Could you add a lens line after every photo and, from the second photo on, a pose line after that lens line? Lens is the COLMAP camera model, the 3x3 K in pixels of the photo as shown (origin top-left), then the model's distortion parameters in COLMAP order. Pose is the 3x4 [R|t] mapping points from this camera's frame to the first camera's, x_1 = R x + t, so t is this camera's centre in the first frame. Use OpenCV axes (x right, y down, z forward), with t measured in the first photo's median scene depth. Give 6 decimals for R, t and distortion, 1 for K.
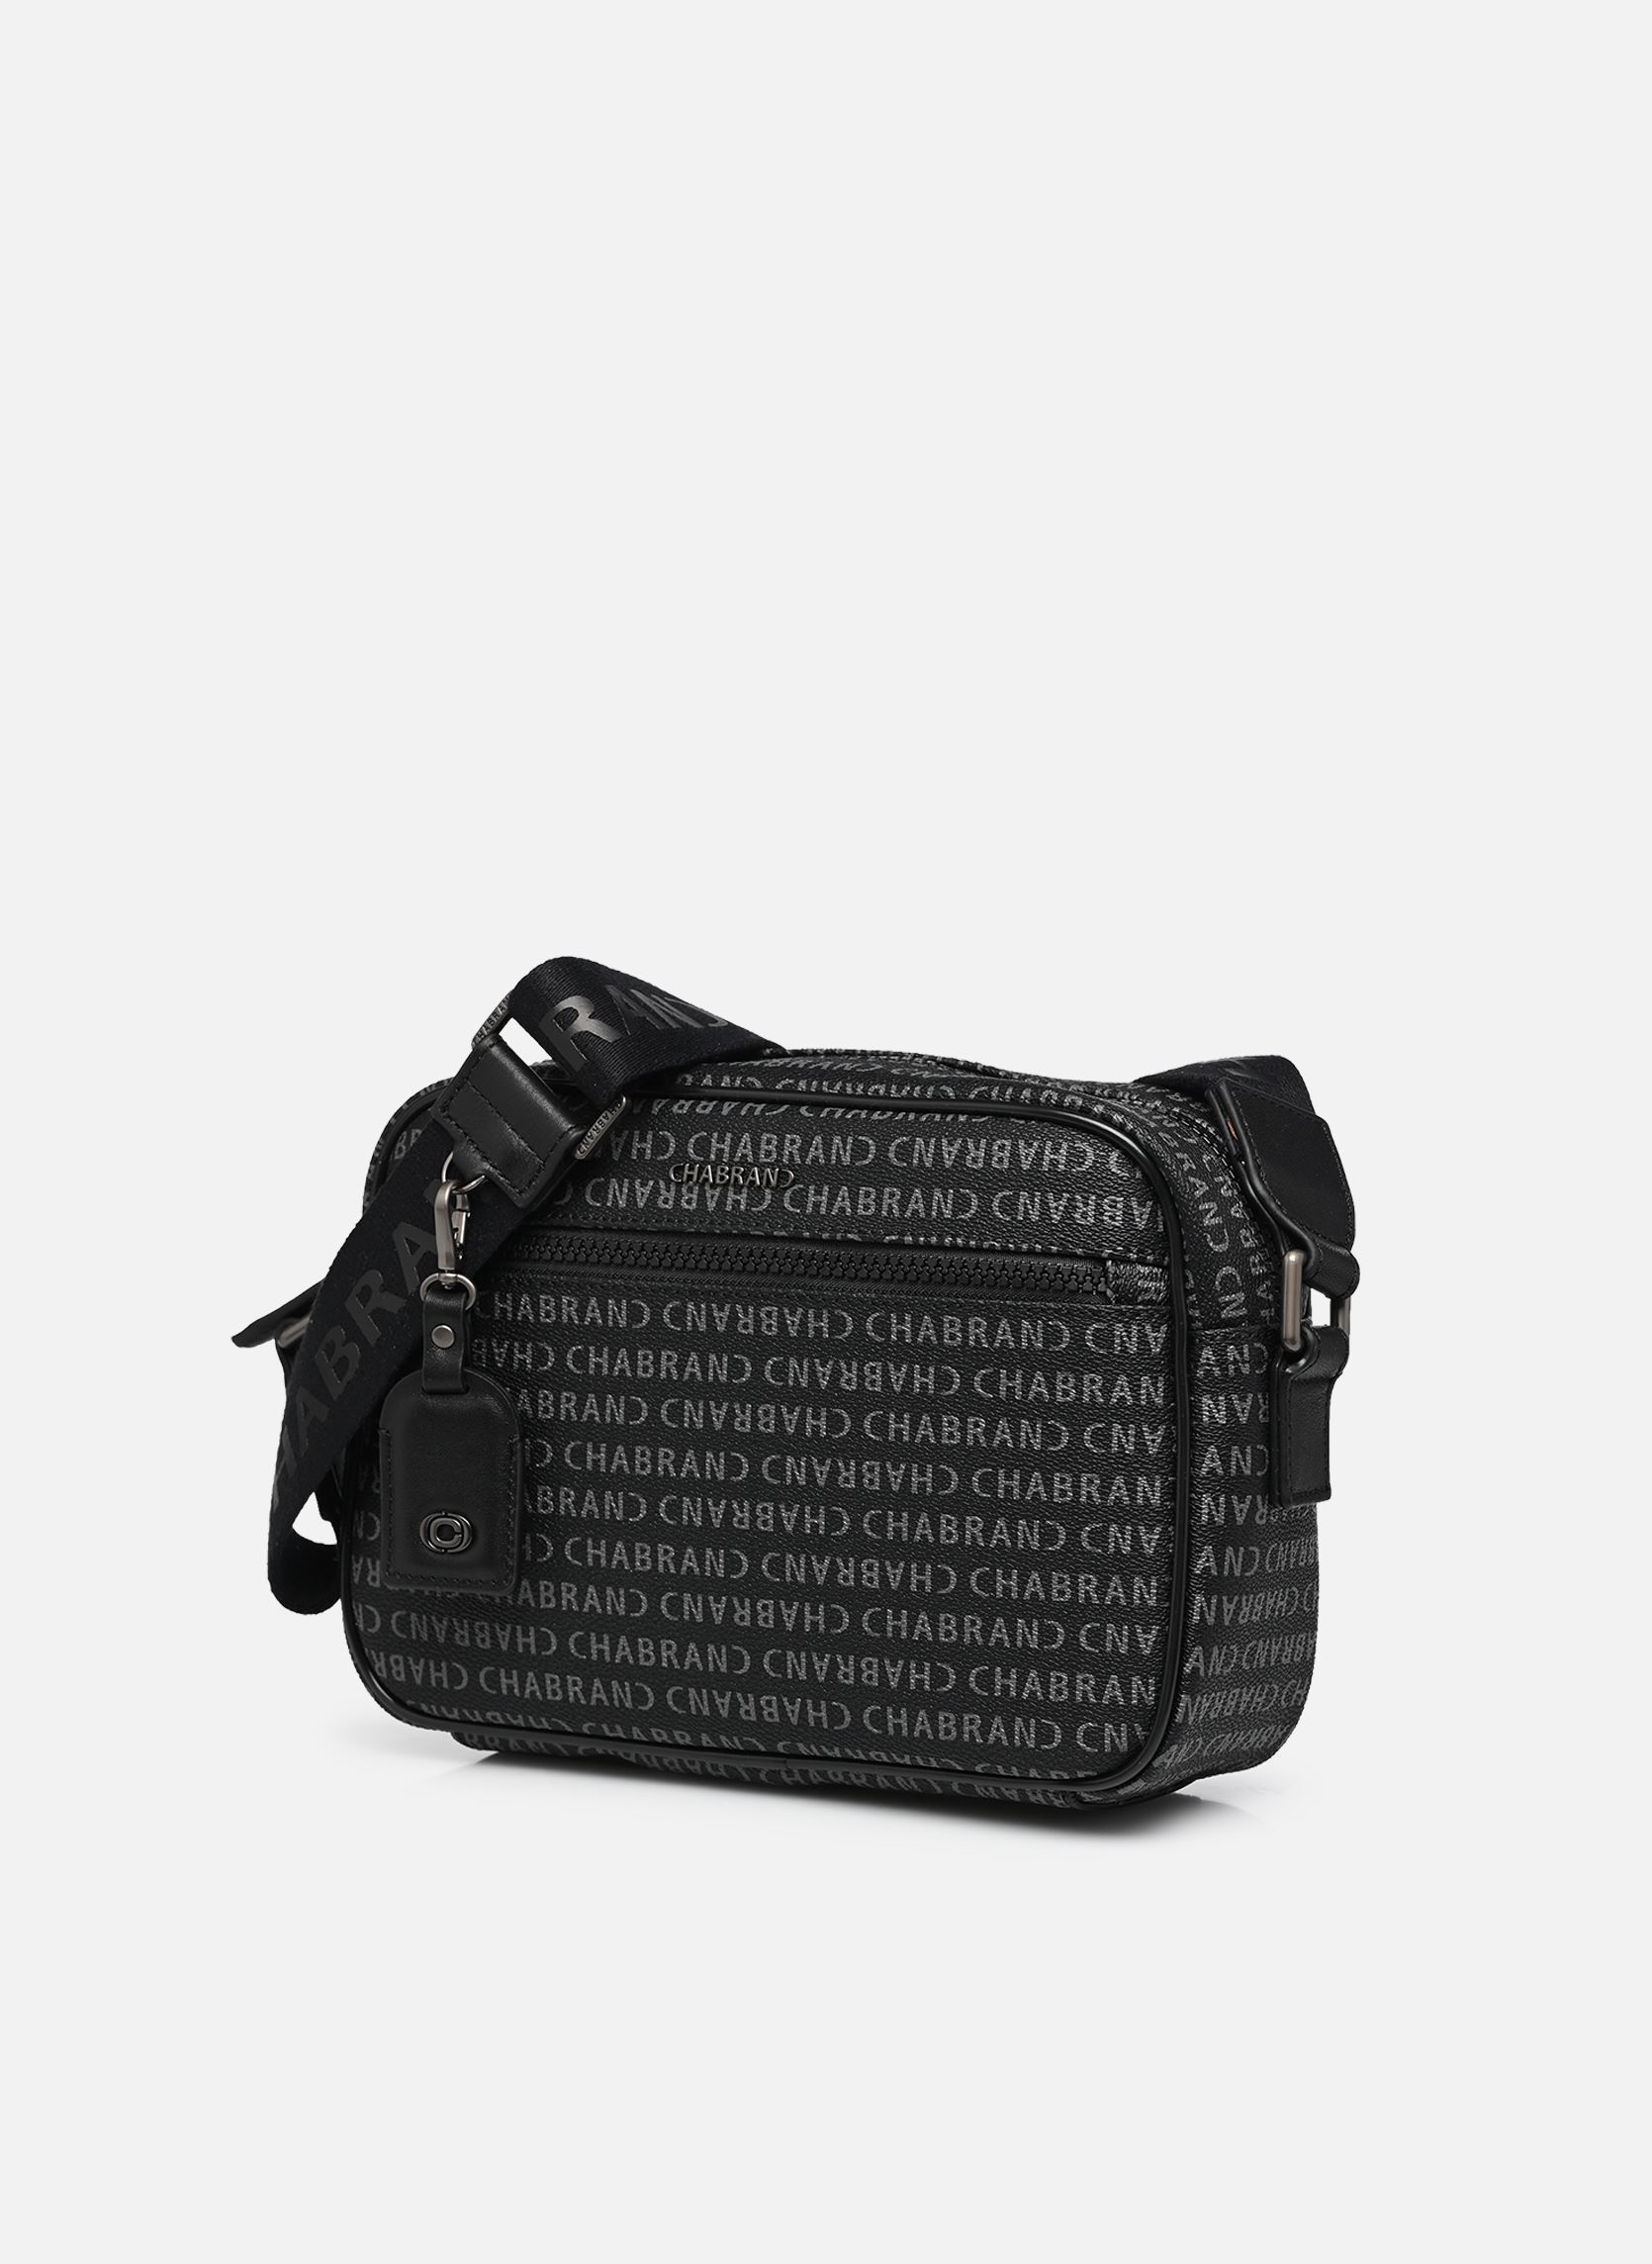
lens RADIAL K [[8266.2, 0, 825.5], [0, 8266.2, 1132.1], [0, 0, 1]] dist [0.035324, 0.000000]
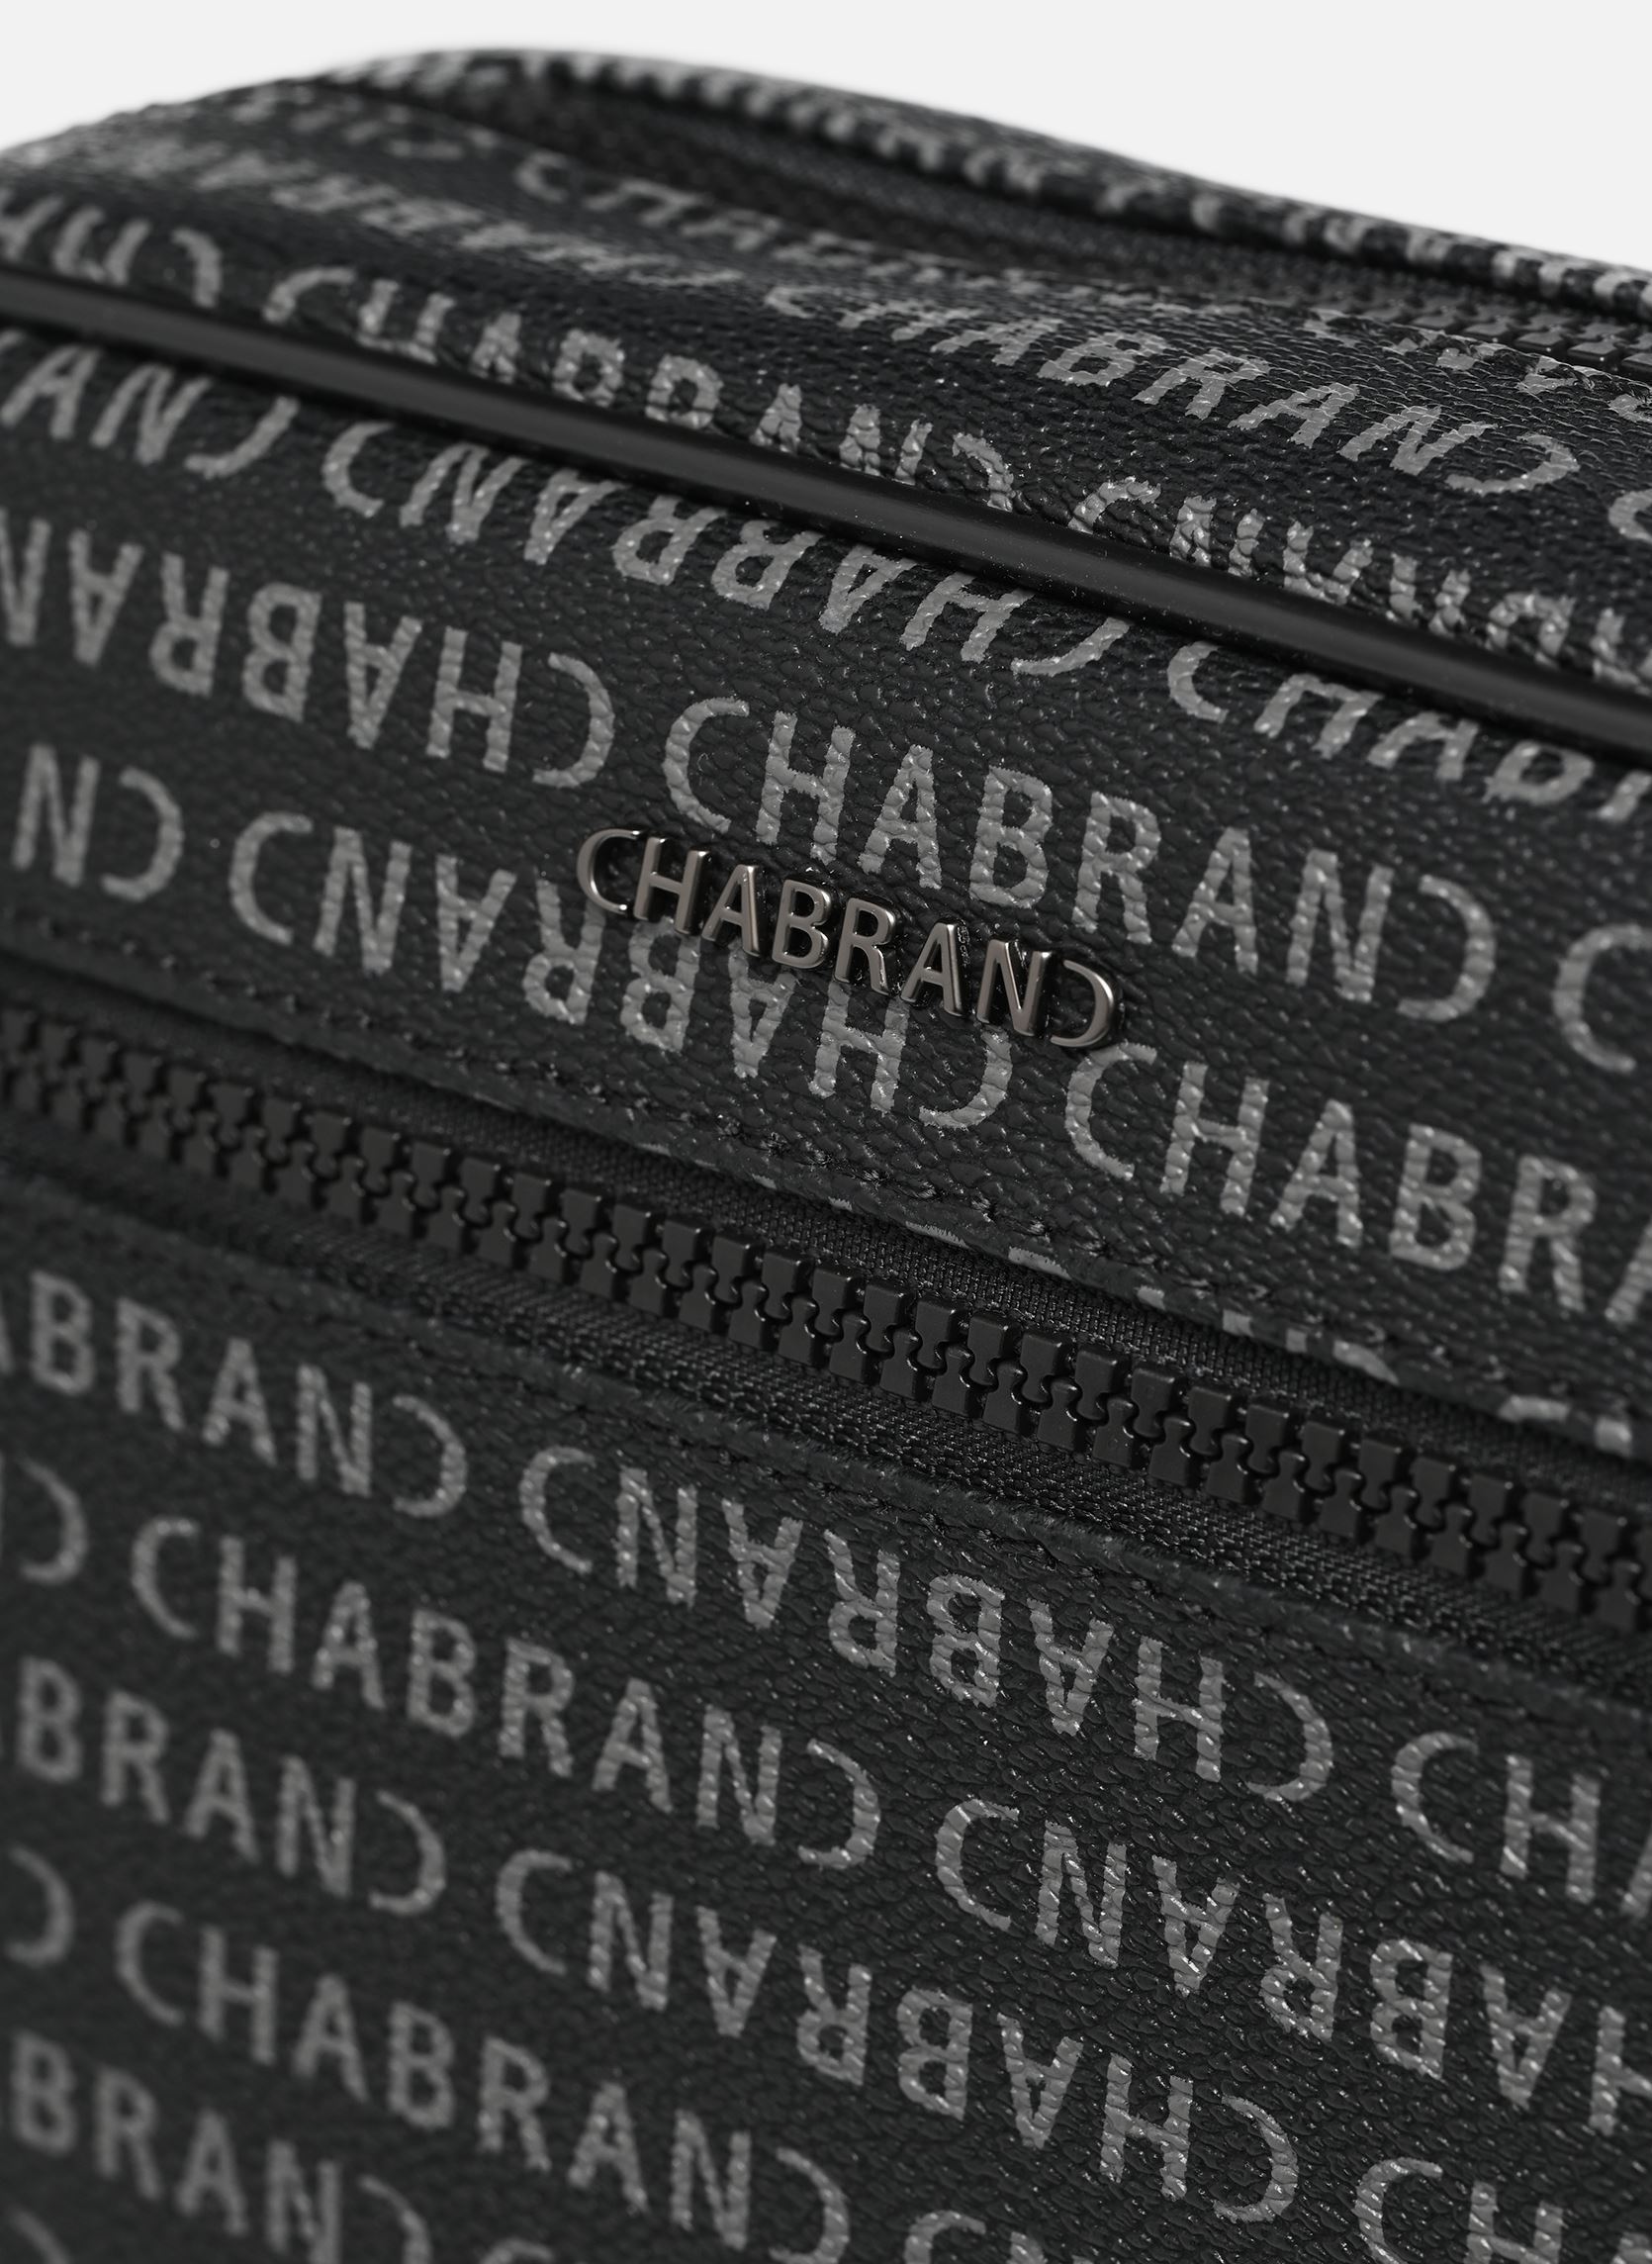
lens RADIAL K [[8266.2, 0, 827.0], [0, 8266.2, 1131.6], [0, 0, 1]] dist [0.035324, 0.000000]
pose [[0.993592, 0.071418, -0.087599, 0.007841], [-0.037840, 0.940529, 0.337600, -0.064050], [0.106500, -0.332122, 0.937205, 0.793074]]
